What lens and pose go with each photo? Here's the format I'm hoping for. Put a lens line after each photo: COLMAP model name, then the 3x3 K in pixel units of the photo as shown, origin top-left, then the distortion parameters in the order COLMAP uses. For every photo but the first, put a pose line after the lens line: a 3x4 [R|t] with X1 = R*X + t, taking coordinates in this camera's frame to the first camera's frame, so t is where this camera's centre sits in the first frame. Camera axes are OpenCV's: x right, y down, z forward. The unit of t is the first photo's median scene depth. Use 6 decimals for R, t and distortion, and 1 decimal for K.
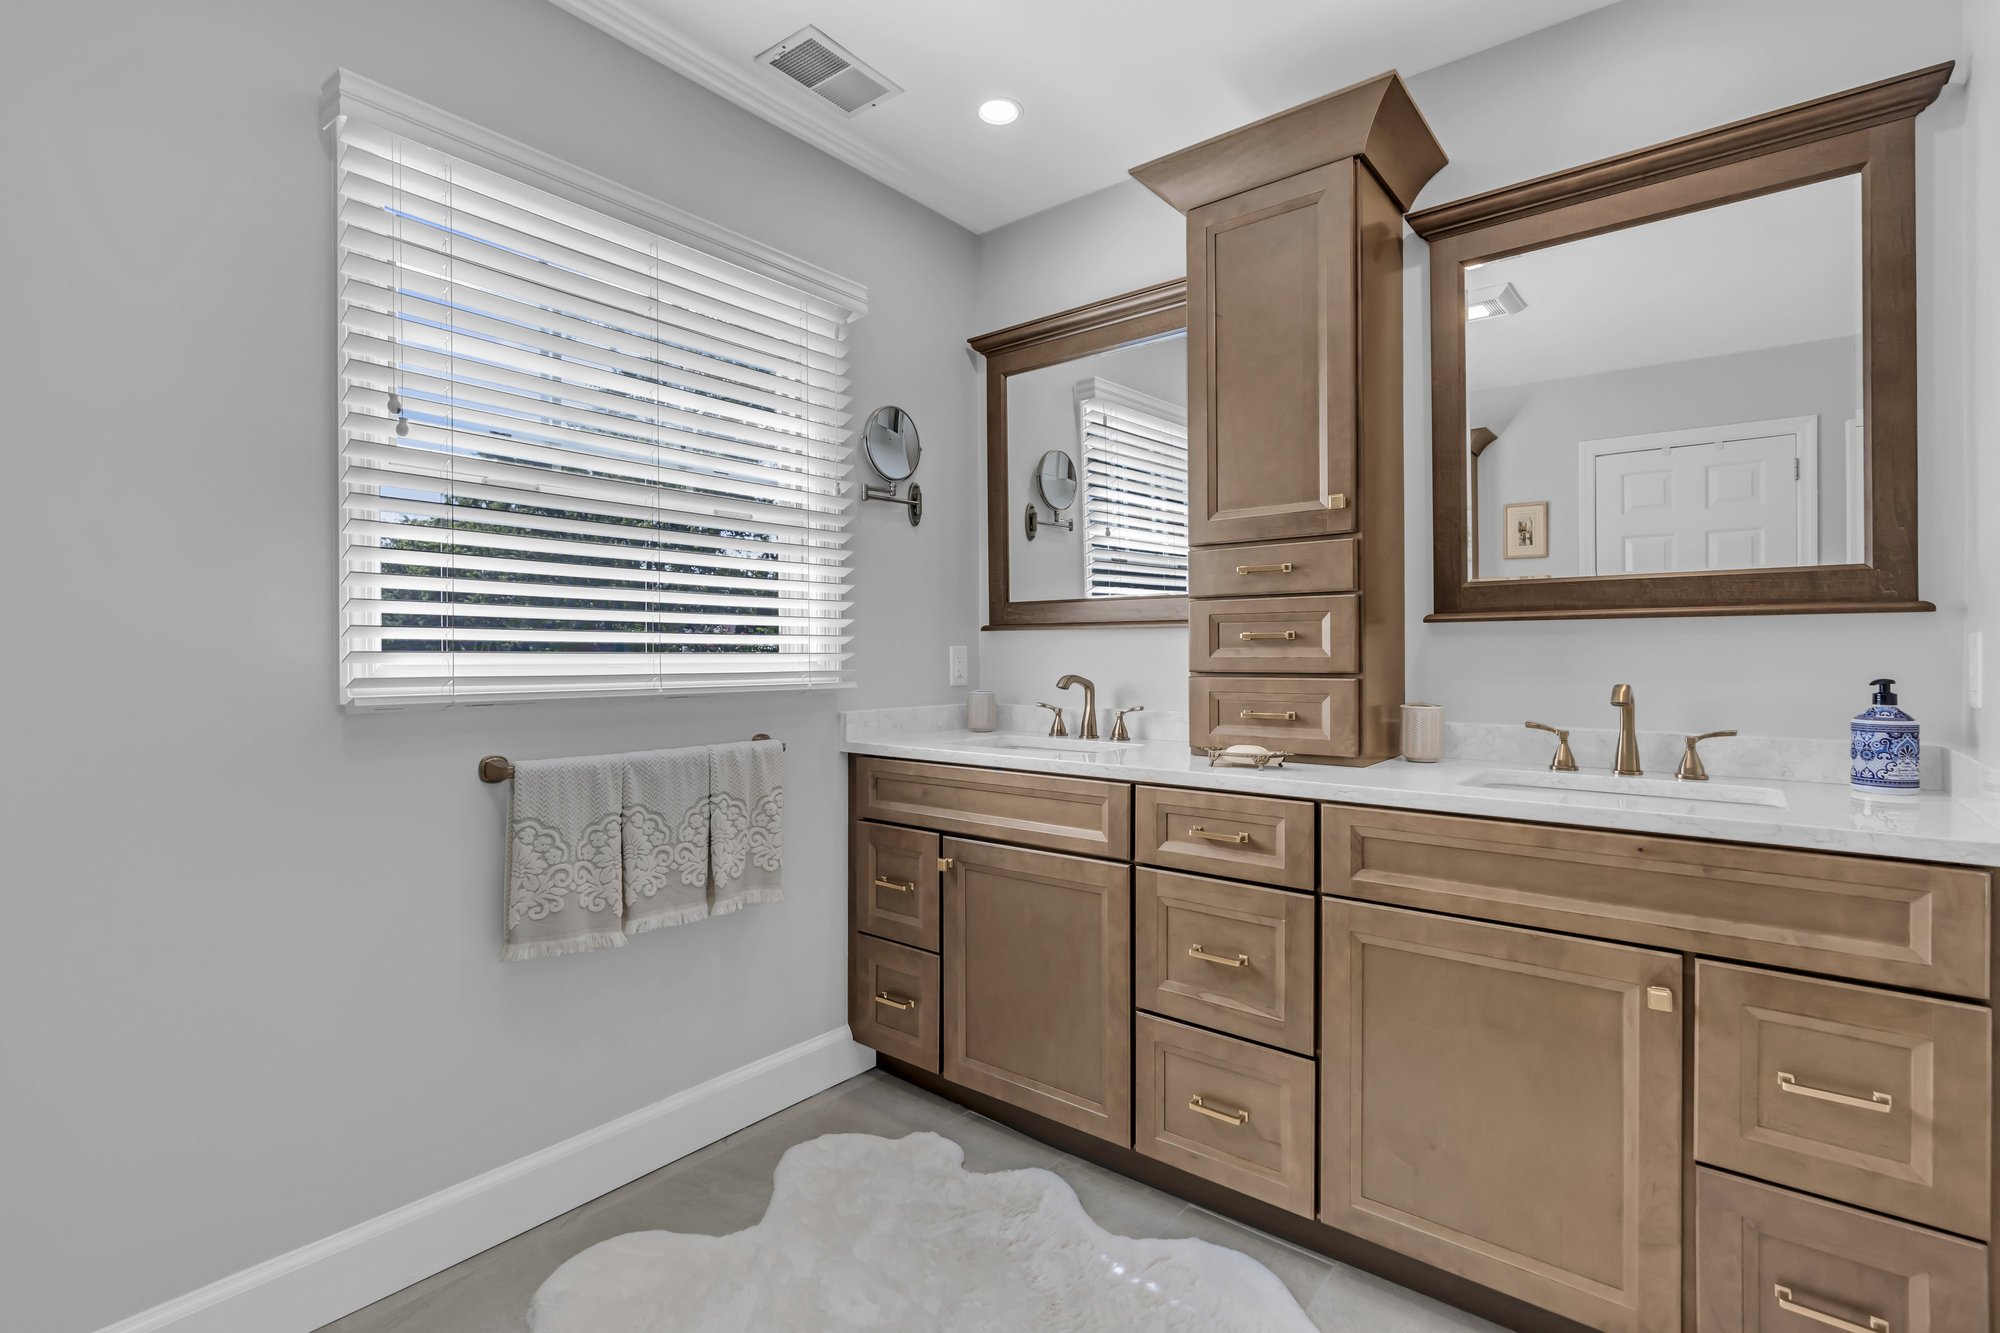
lens RADIAL K [[917.5, 0, 1004.3], [0, 917.5, 658.2], [0, 0, 1]] dist [-0.001351, -0.000522]
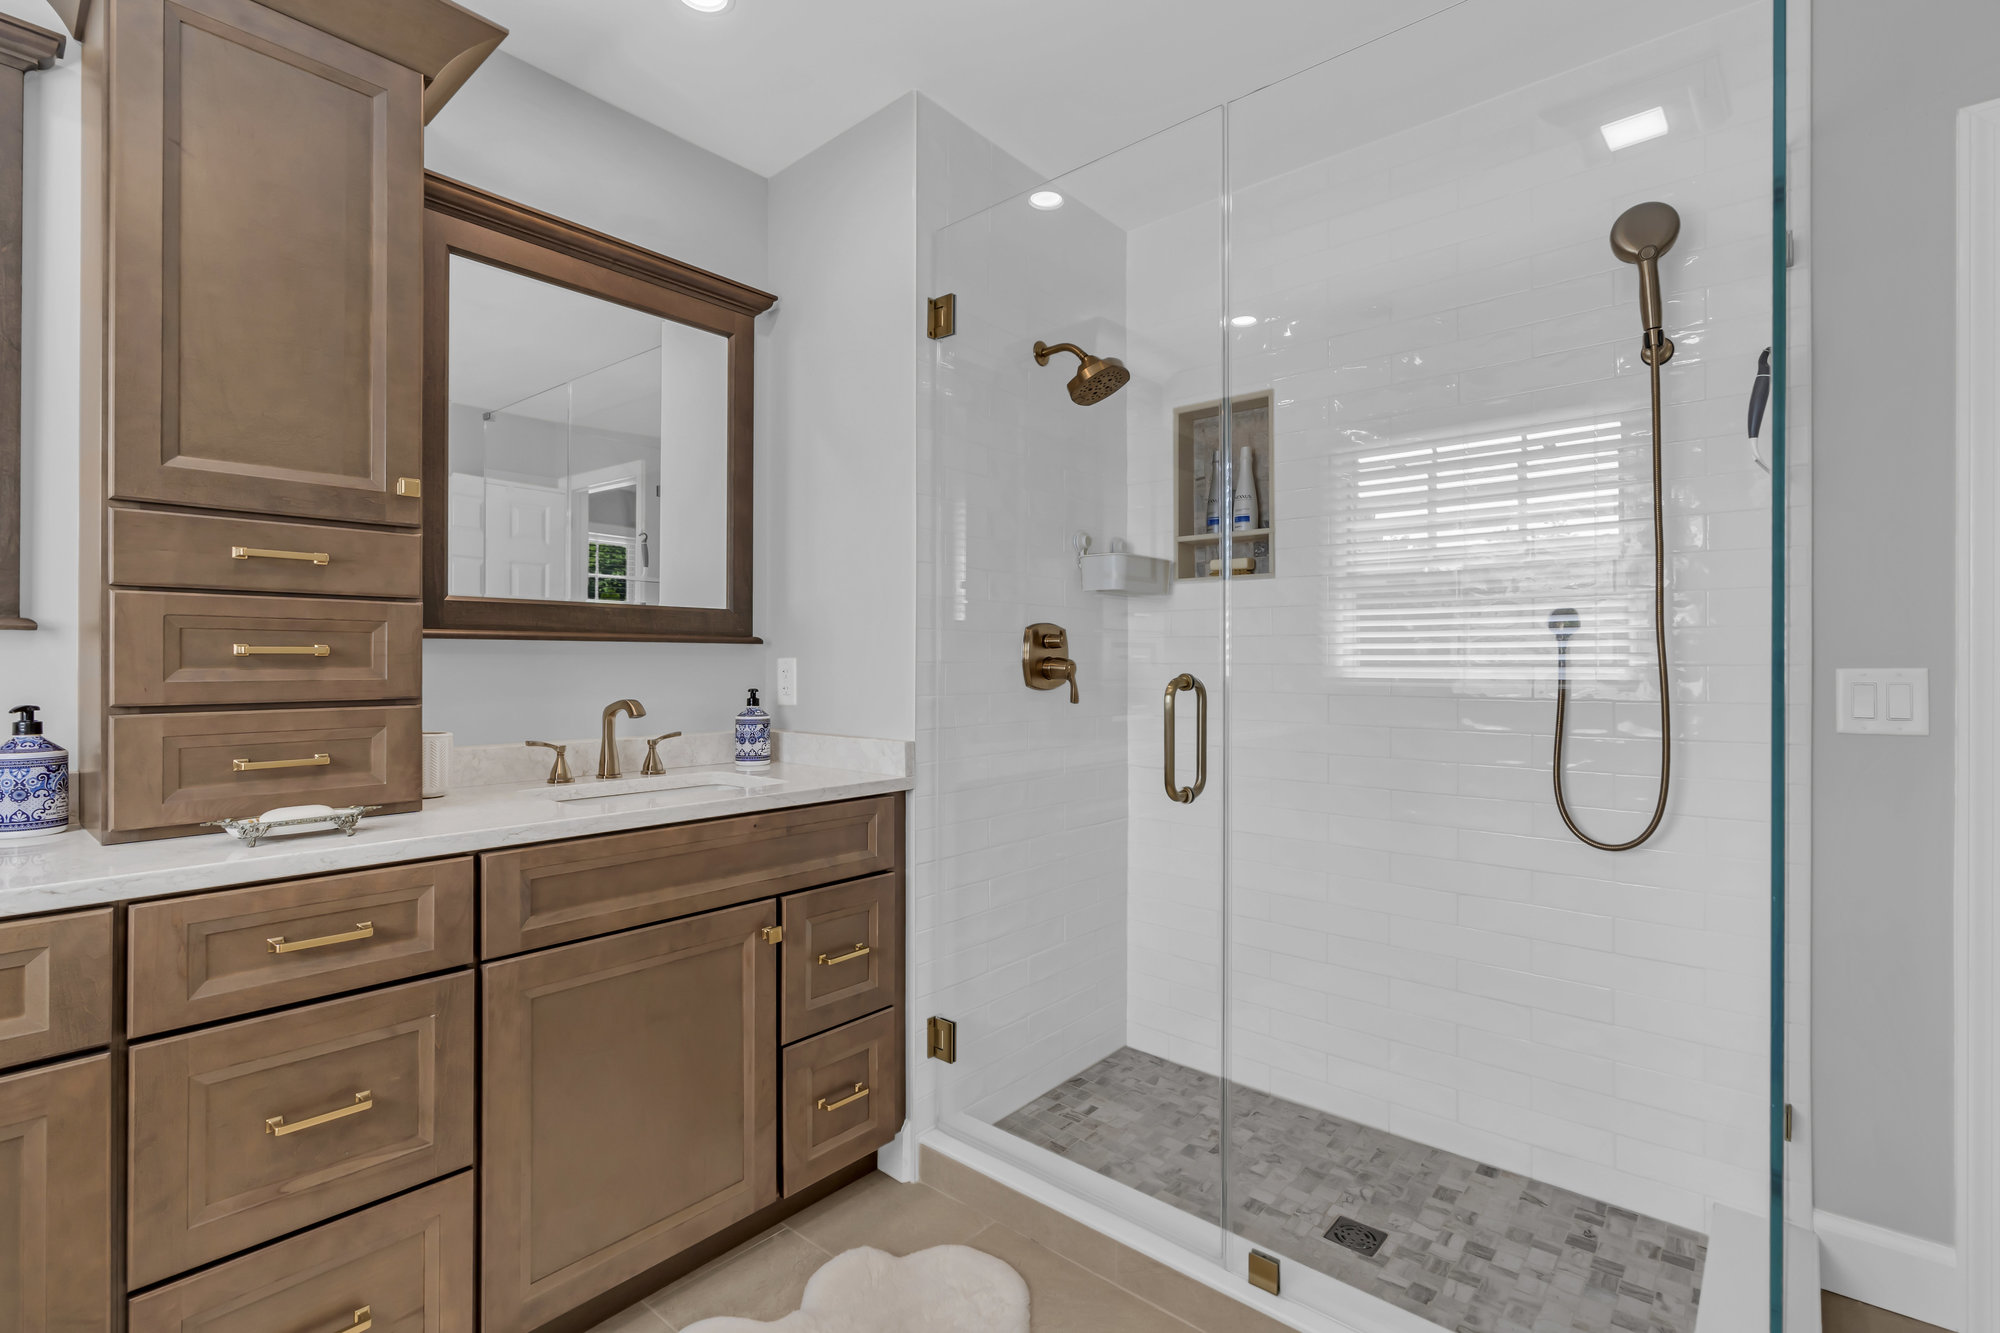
lens RADIAL K [[917.5, 0, 1003.4], [0, 917.5, 661.8], [0, 0, 1]] dist [-0.001351, -0.000522]
pose [[0.037062, 0.004718, 0.999302, -0.460734], [0.007072, 0.999963, -0.004983, -0.009511], [-0.999288, 0.007251, 0.037027, 0.479540]]
